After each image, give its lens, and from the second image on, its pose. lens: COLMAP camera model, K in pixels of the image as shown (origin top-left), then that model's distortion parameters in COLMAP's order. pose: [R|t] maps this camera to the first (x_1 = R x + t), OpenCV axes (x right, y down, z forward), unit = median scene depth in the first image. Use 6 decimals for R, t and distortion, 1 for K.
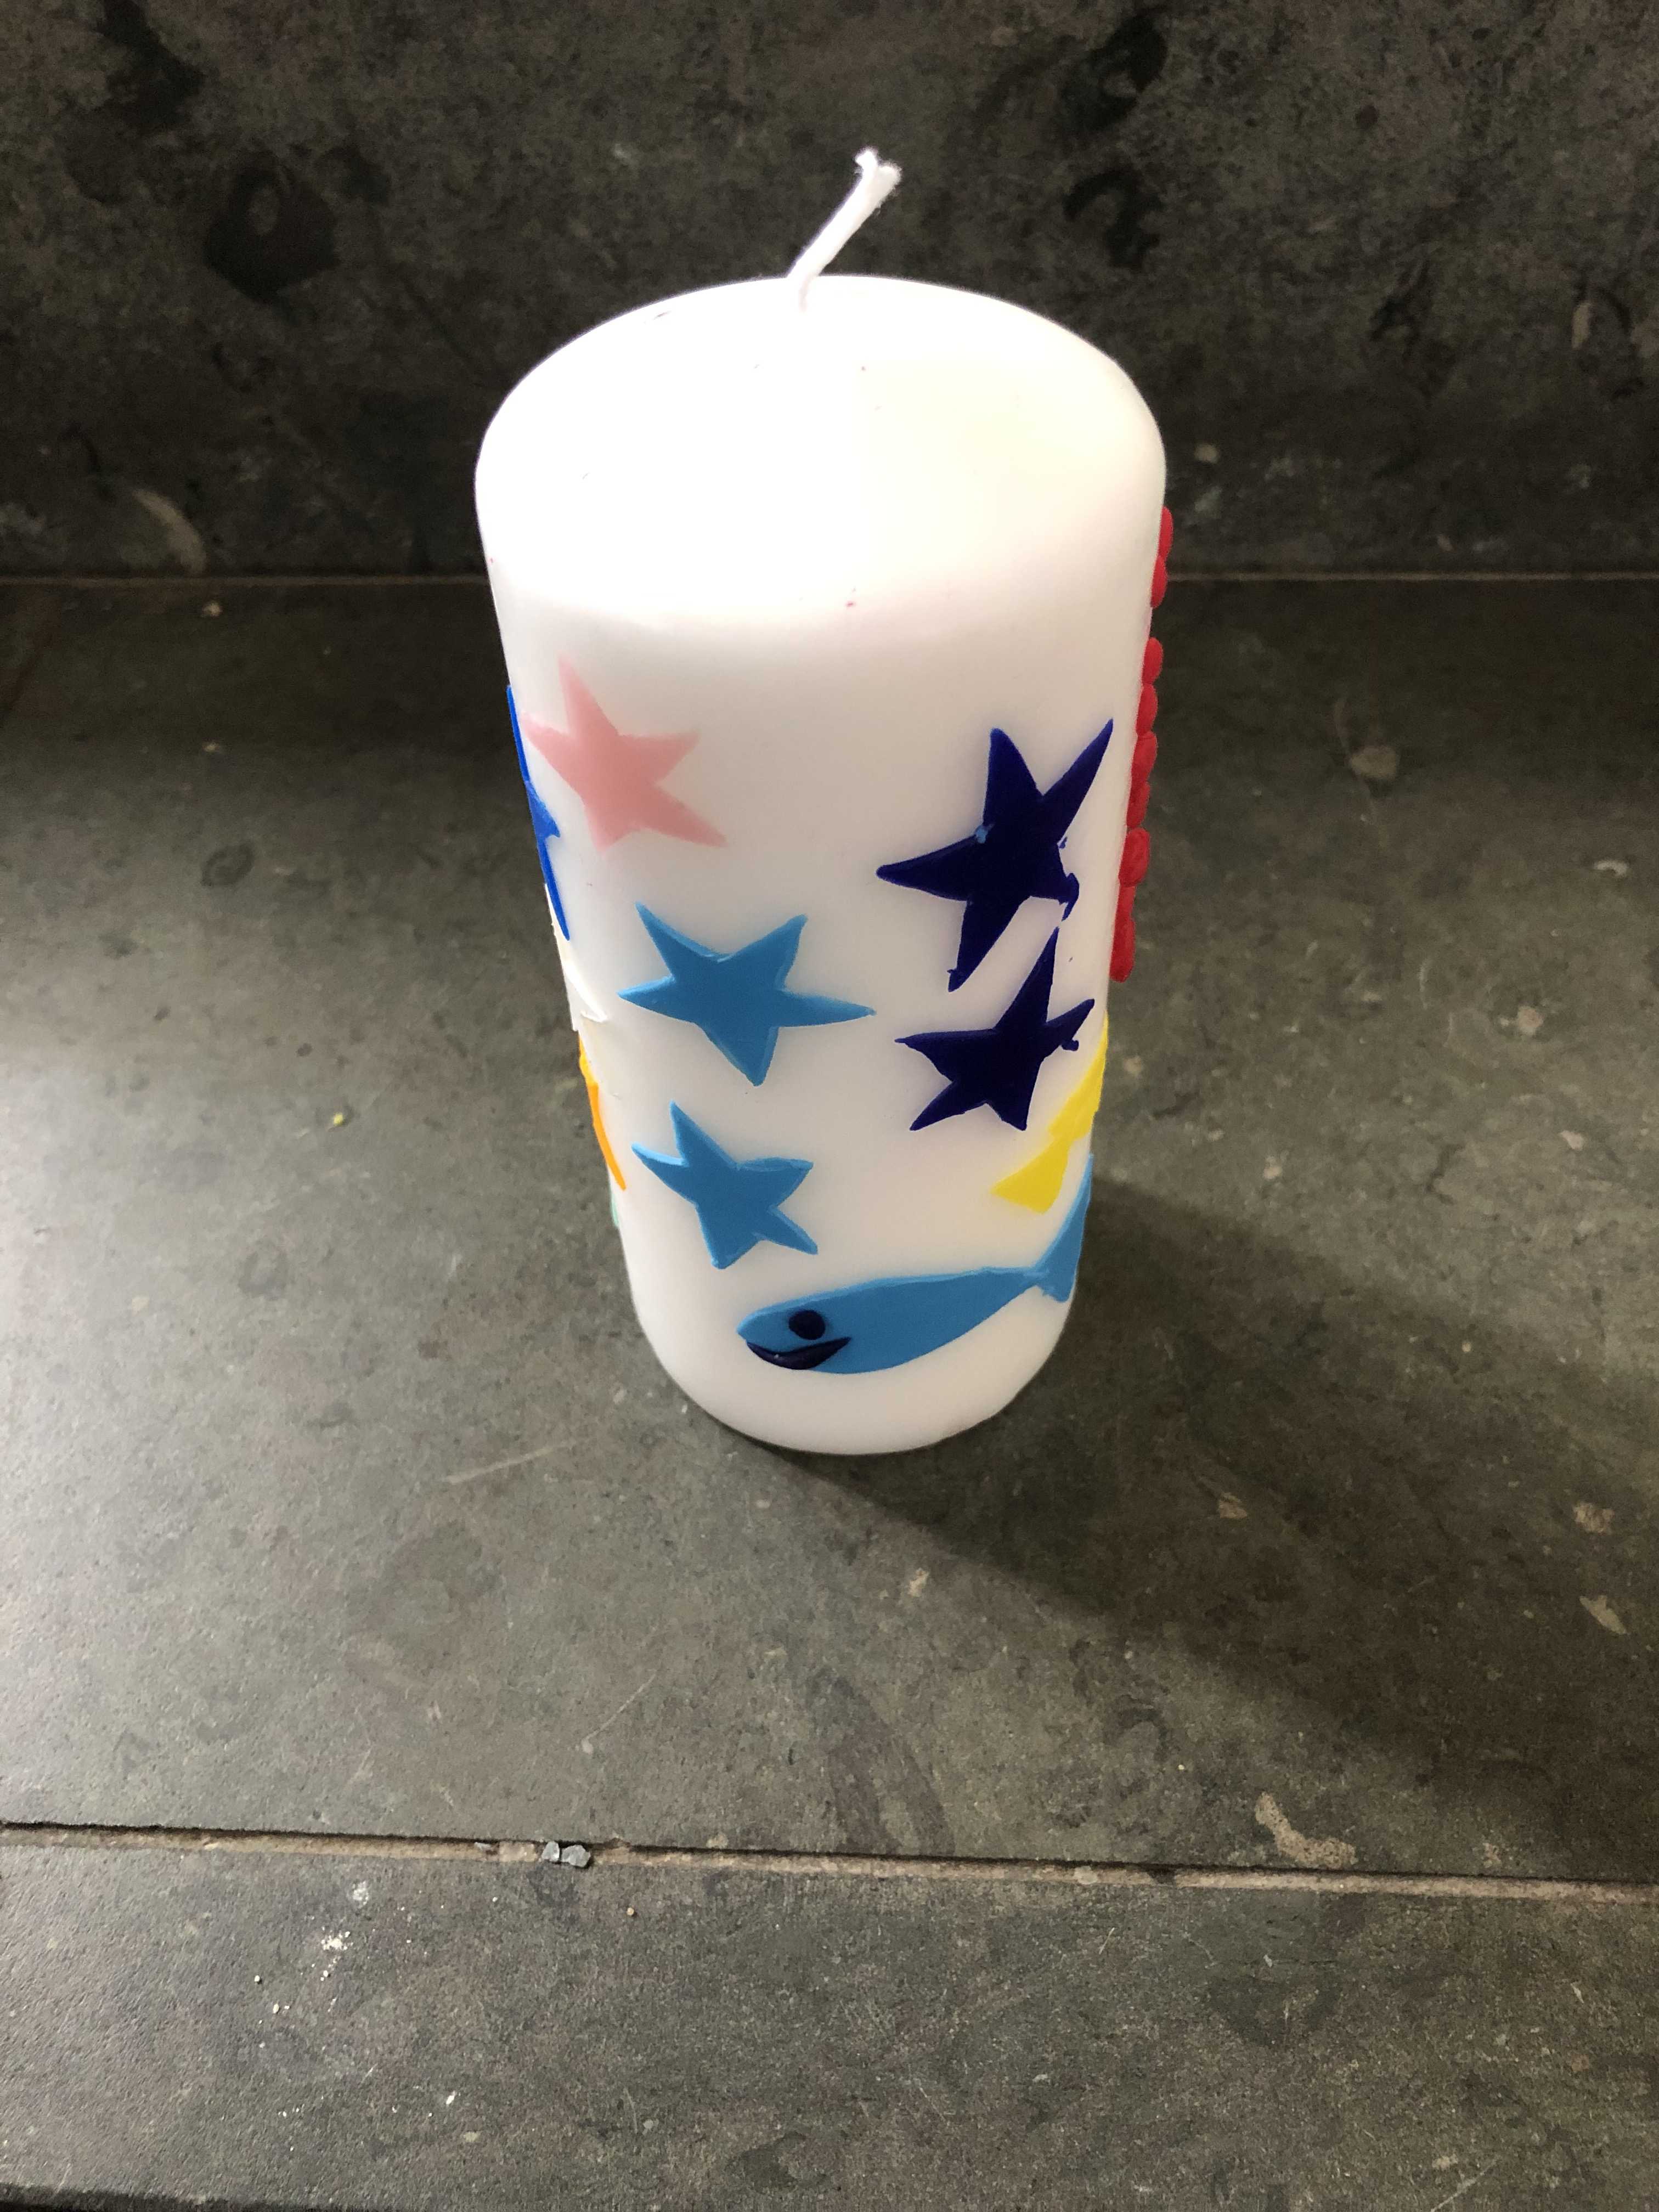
lens RADIAL K [[1866.7, 0, 836.4], [0, 1866.7, 1118.4], [0, 0, 1]] dist [-0.011766, 0.016609]
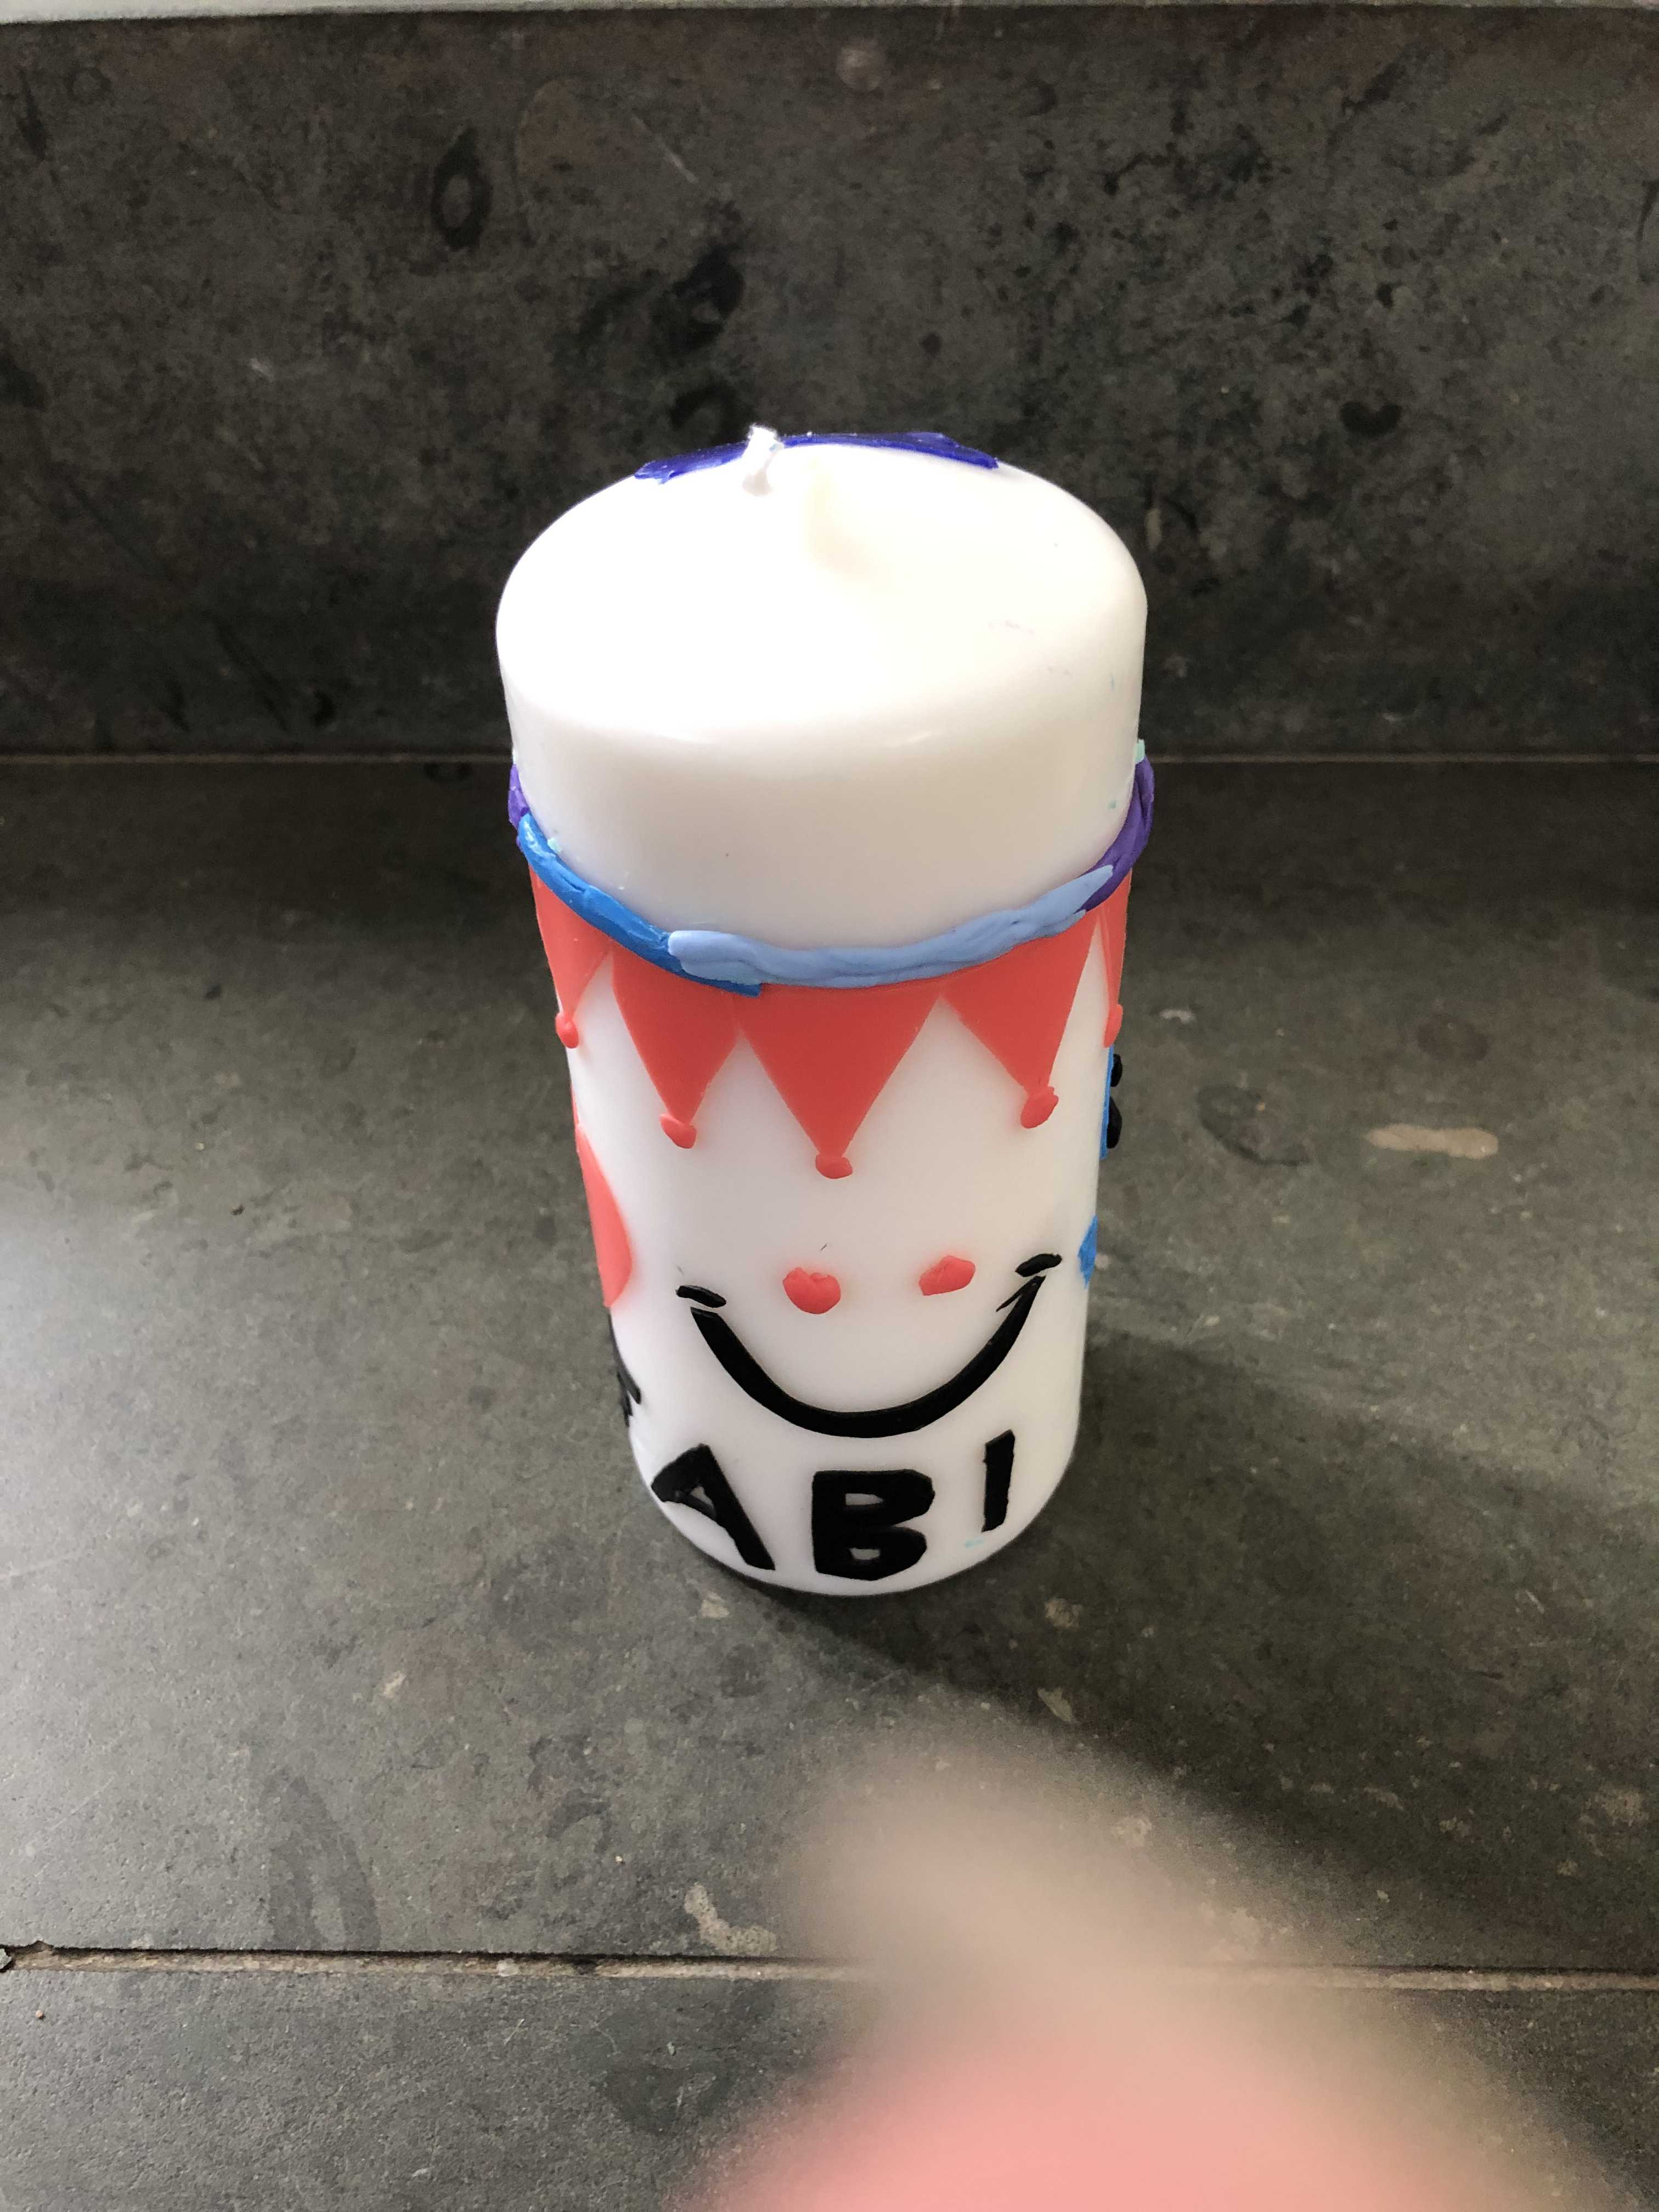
lens RADIAL K [[1866.7, 0, 838.5], [0, 1866.7, 1114.6], [0, 0, 1]] dist [-0.011766, 0.016609]
pose [[0.999273, -0.000892, 0.038109, 0.185327], [0.005626, 0.992228, -0.124304, 0.052545], [-0.037702, 0.124428, 0.991512, -0.035758]]
